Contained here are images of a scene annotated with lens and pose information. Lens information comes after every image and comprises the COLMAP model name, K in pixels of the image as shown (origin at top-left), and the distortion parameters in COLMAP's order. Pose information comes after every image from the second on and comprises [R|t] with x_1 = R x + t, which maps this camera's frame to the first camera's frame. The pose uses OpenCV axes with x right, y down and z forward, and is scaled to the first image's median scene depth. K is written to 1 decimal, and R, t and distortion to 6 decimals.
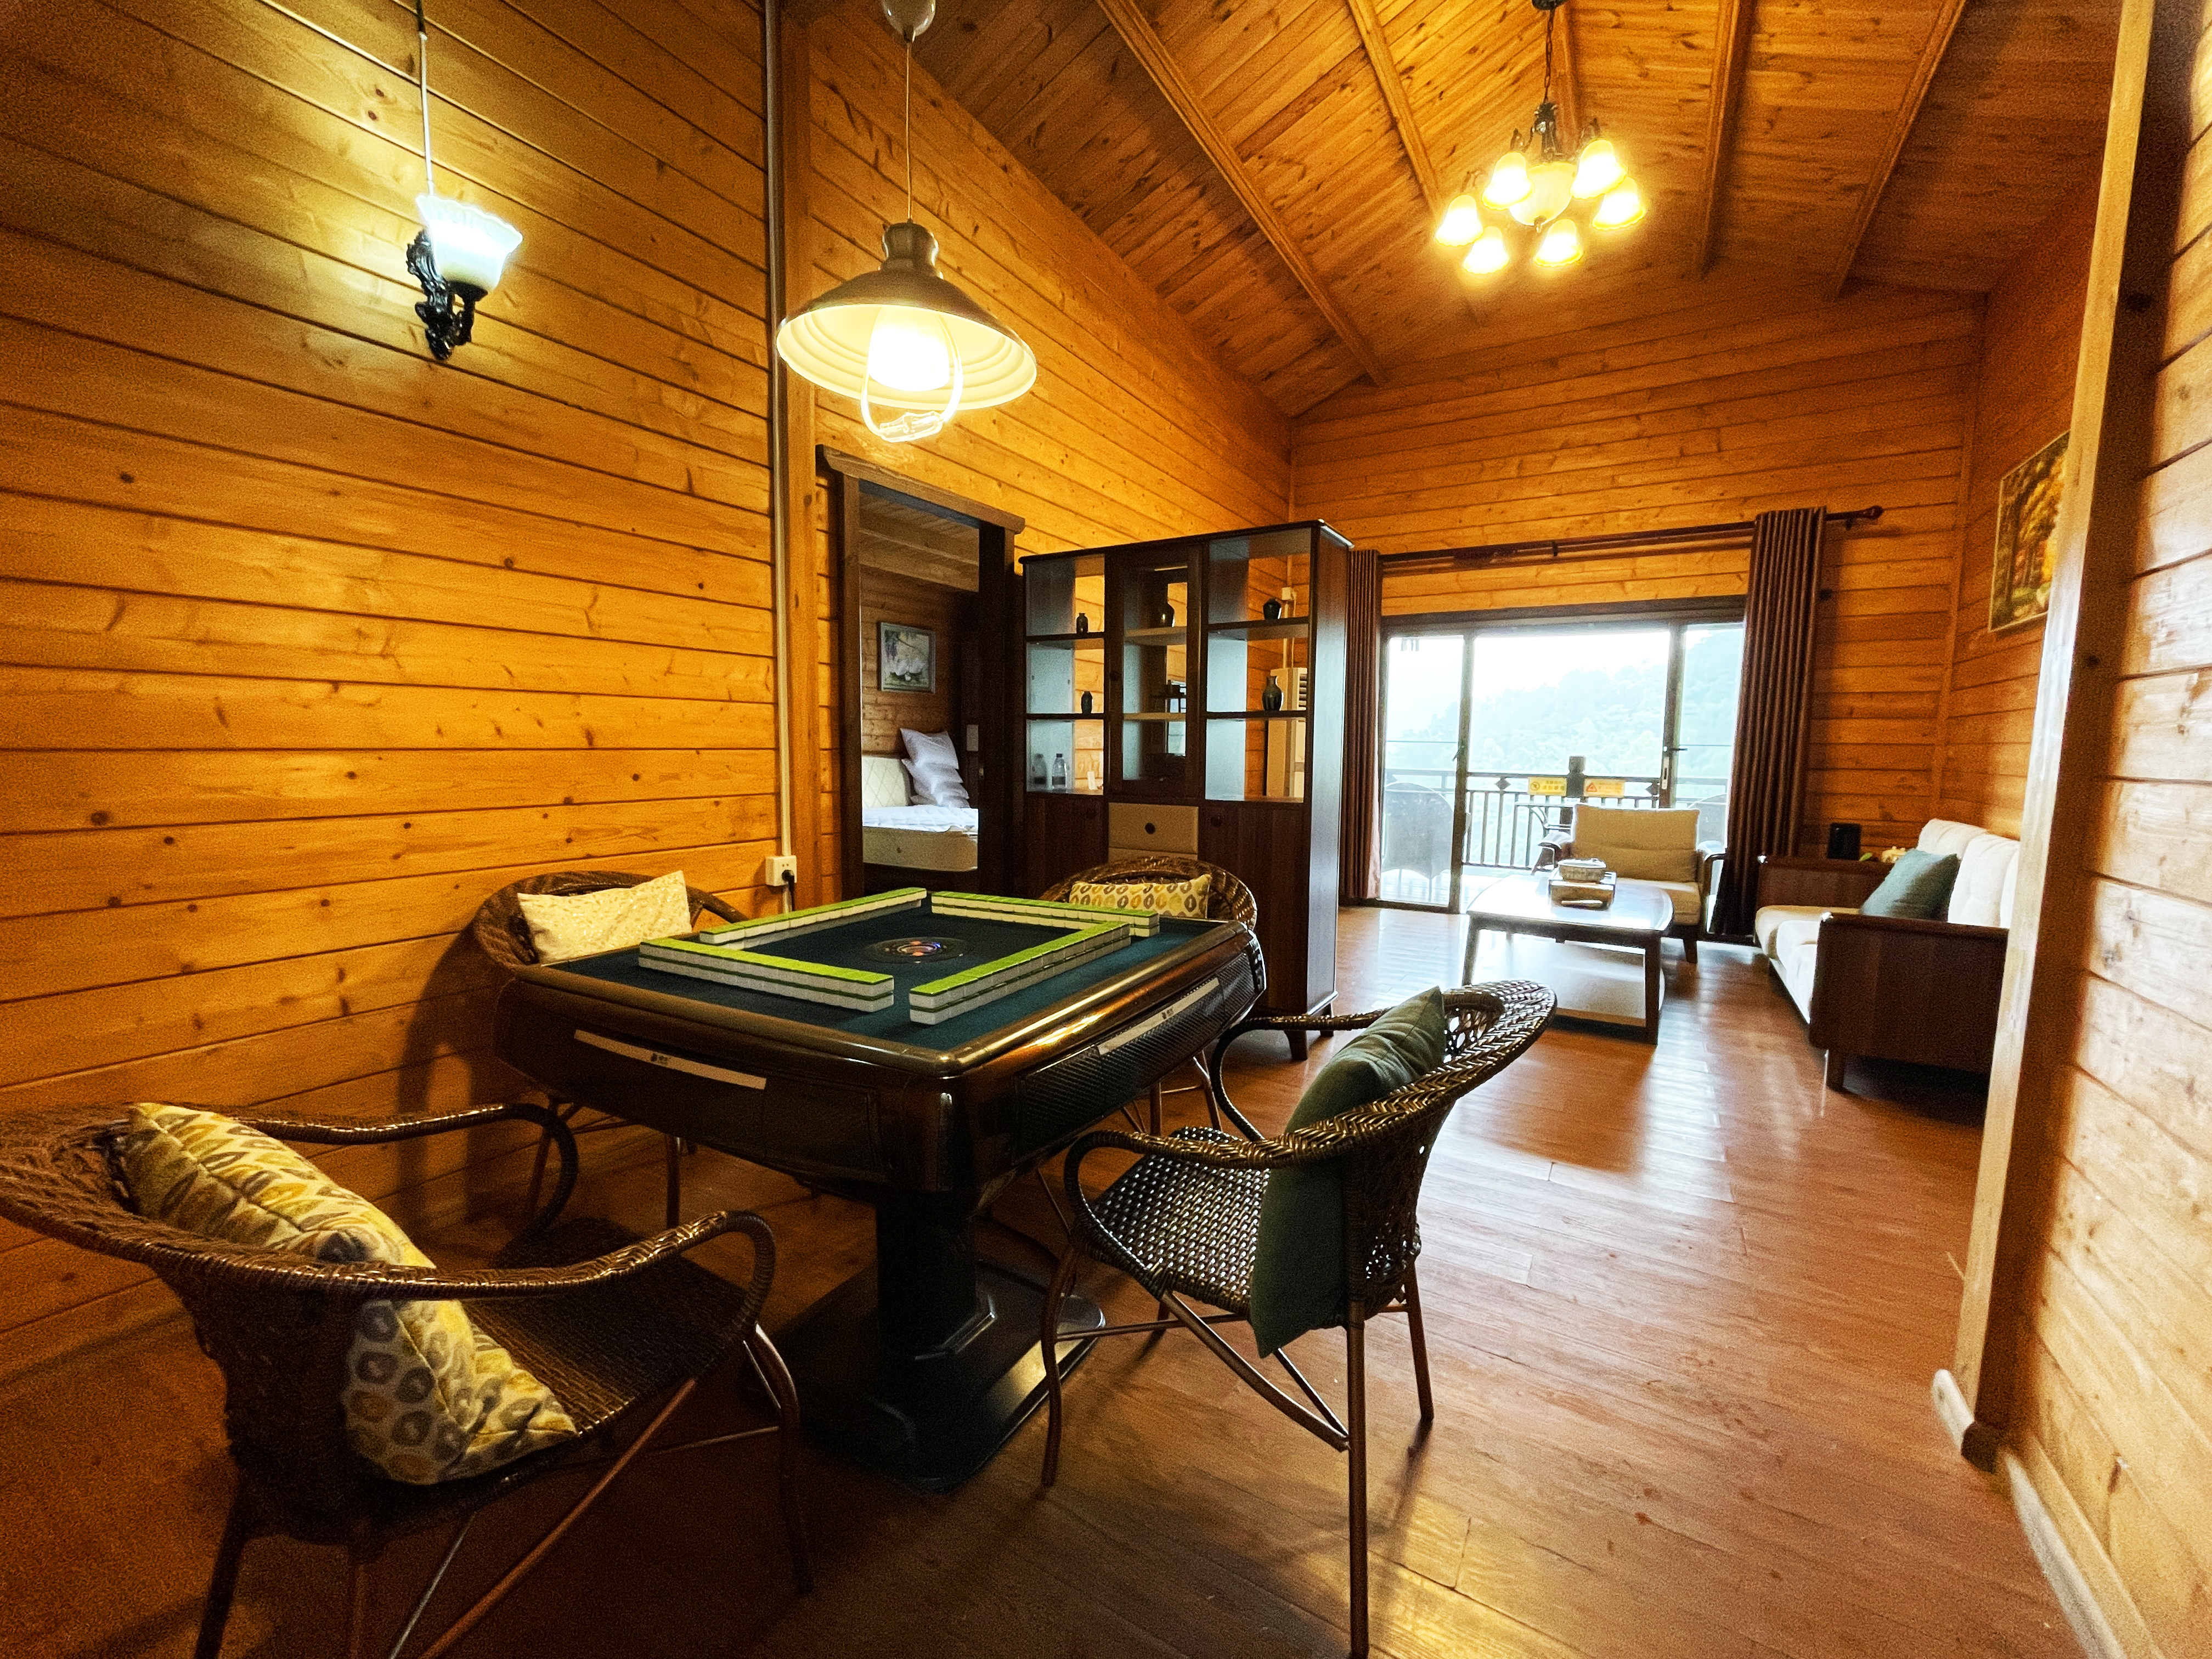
lens RADIAL K [[889.7, 0, 1103.5], [0, 889.7, 831.4], [0, 0, 1]] dist [-0.002282, -0.000226]
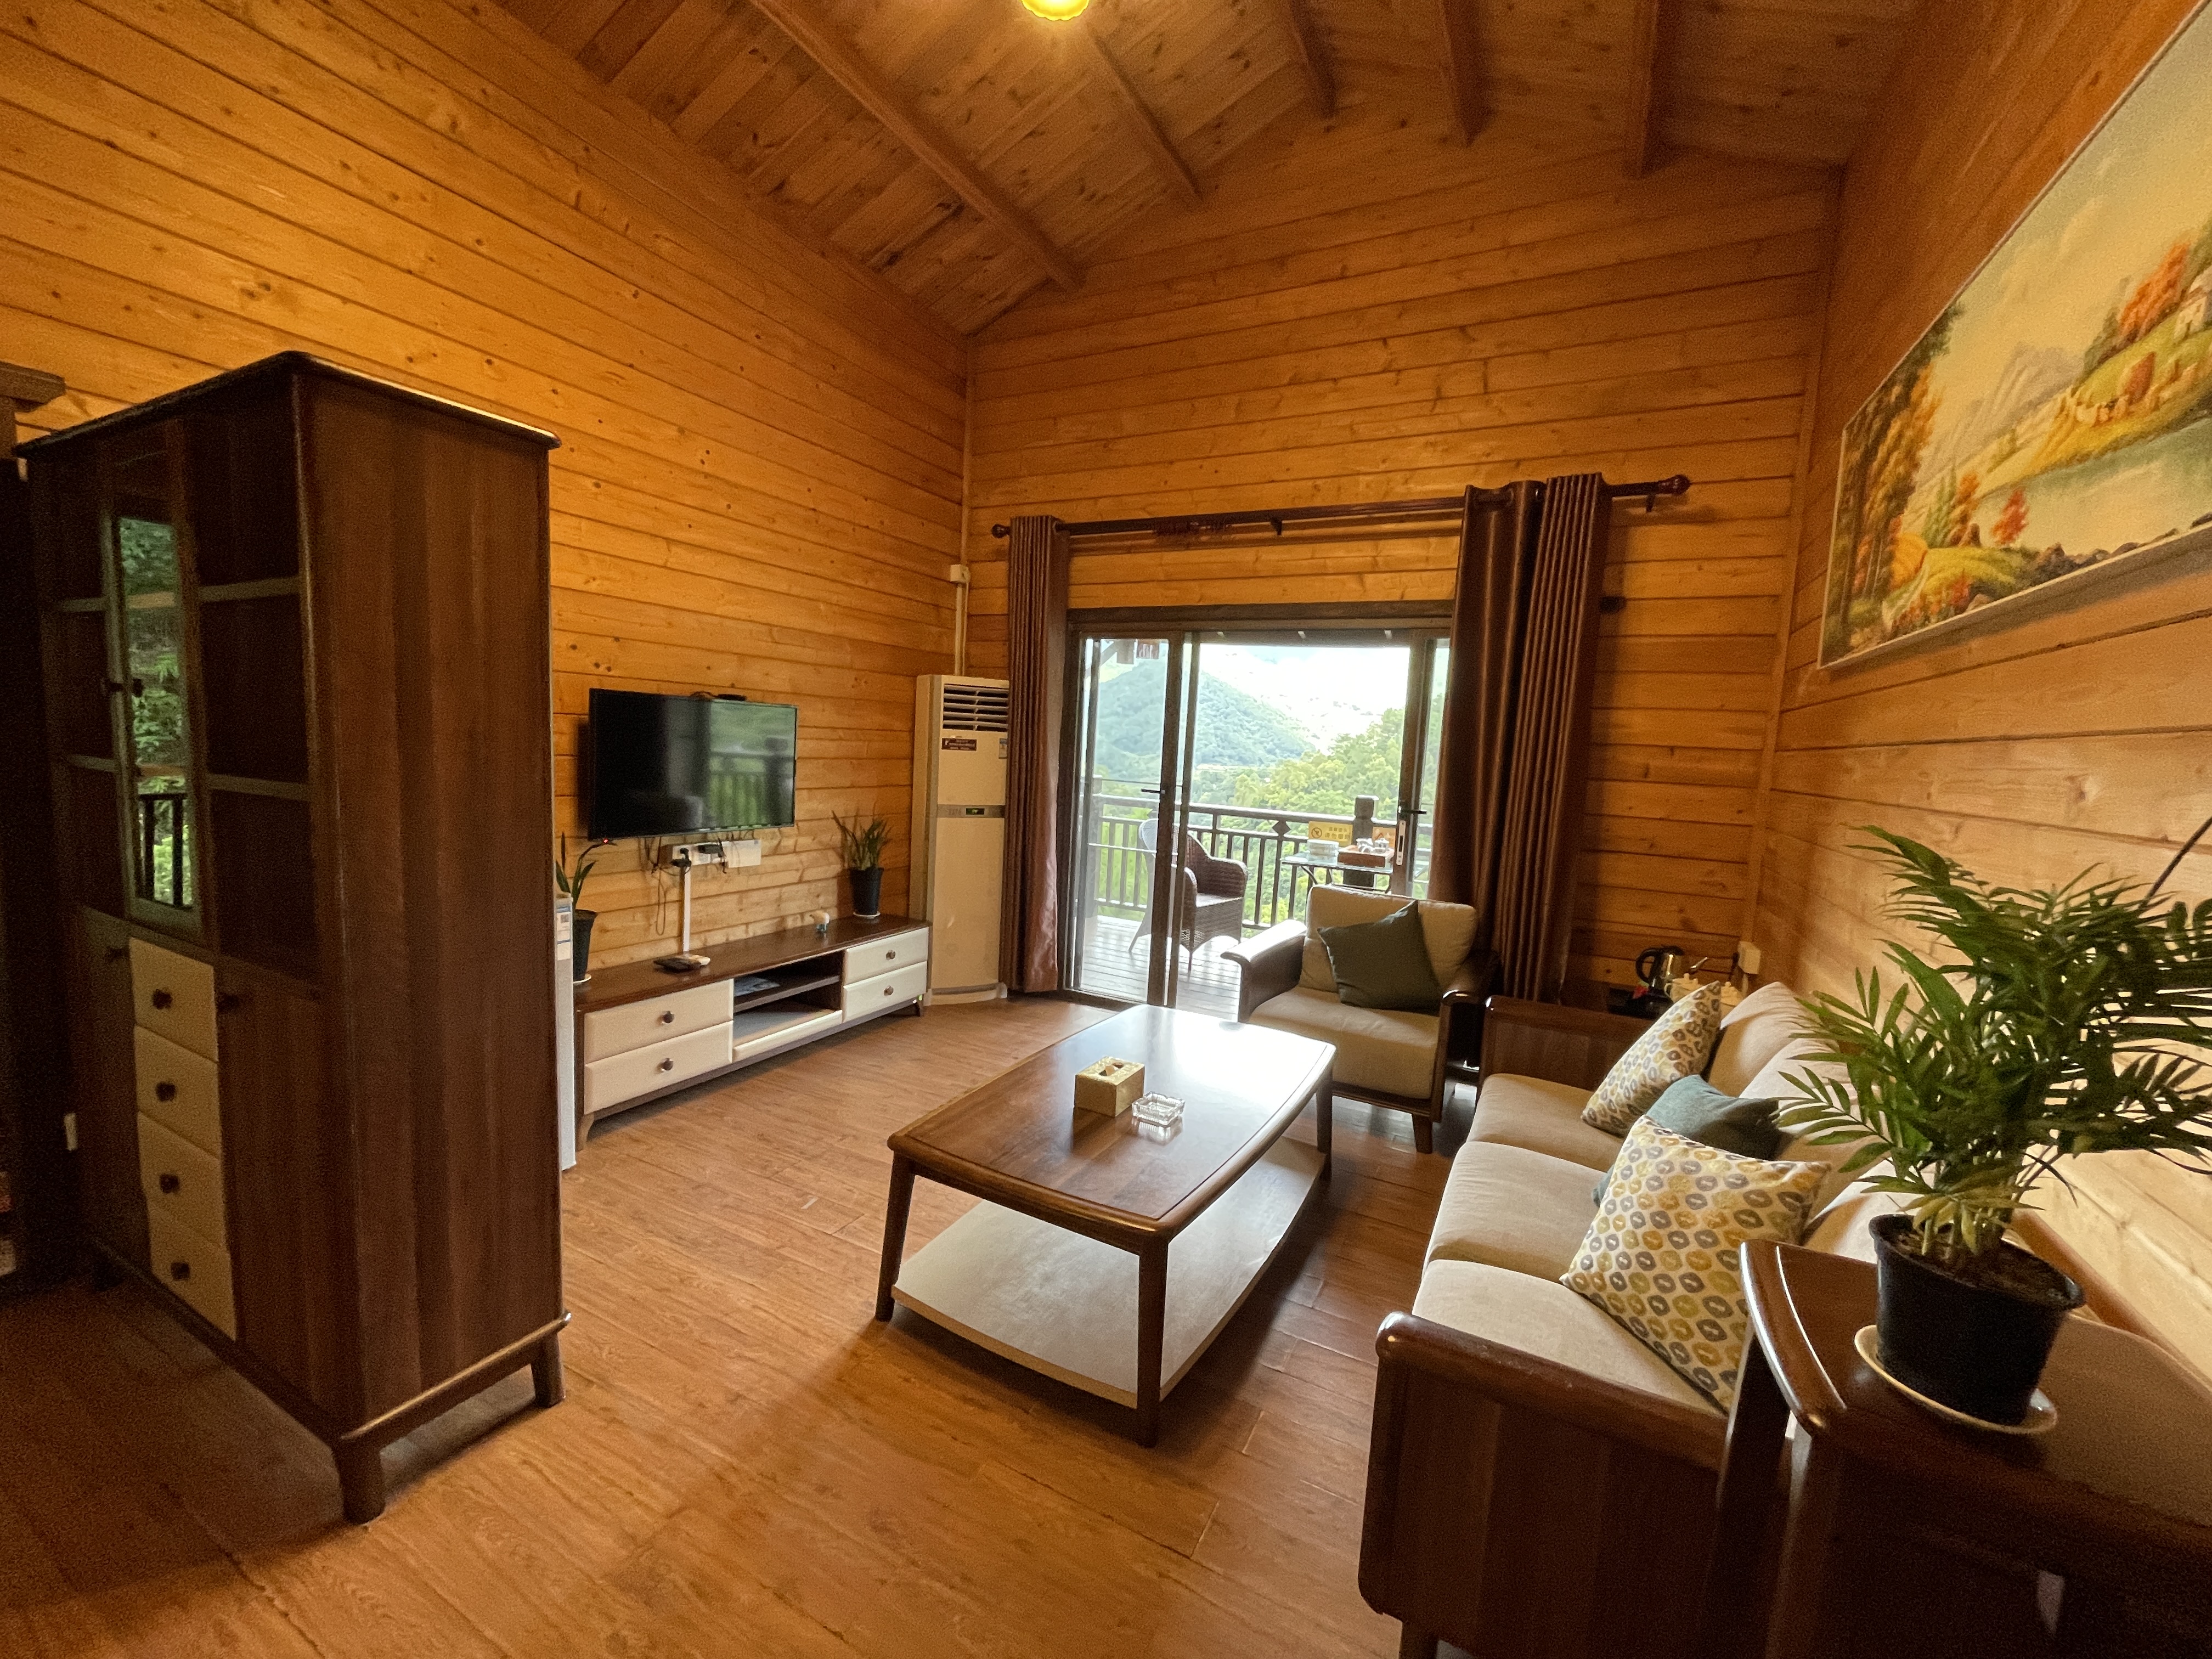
lens RADIAL K [[889.7, 0, 1106.6], [0, 889.7, 833.2], [0, 0, 1]] dist [-0.002282, -0.000226]
pose [[0.997185, 0.029397, 0.068984, 0.374378], [-0.030052, 0.999512, 0.008470, -0.080889], [-0.068702, -0.010520, 0.997582, 0.332656]]
